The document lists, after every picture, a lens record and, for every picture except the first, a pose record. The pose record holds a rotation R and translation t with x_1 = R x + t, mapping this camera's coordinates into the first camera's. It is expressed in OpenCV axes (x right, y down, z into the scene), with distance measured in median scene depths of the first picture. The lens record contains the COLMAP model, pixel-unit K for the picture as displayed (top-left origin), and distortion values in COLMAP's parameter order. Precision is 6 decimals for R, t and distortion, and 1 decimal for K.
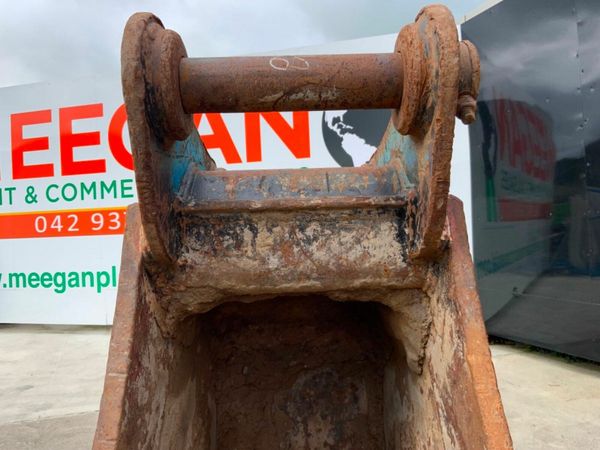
lens RADIAL K [[503.7, 0, 303.1], [0, 503.7, 225.1], [0, 0, 1]] dist [0.062431, -0.128991]
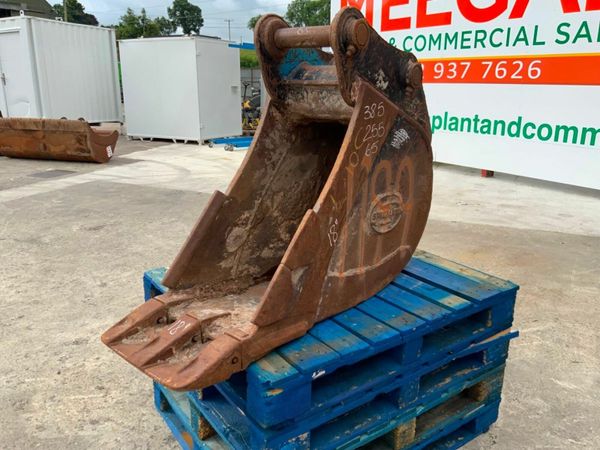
lens RADIAL K [[503.7, 0, 299.7], [0, 503.7, 225.4], [0, 0, 1]] dist [0.062431, -0.128991]
pose [[0.743666, 0.227439, -0.628675, 0.162281], [-0.033621, 0.951887, 0.304599, -0.012681], [0.667706, -0.205383, 0.715533, -0.102795]]
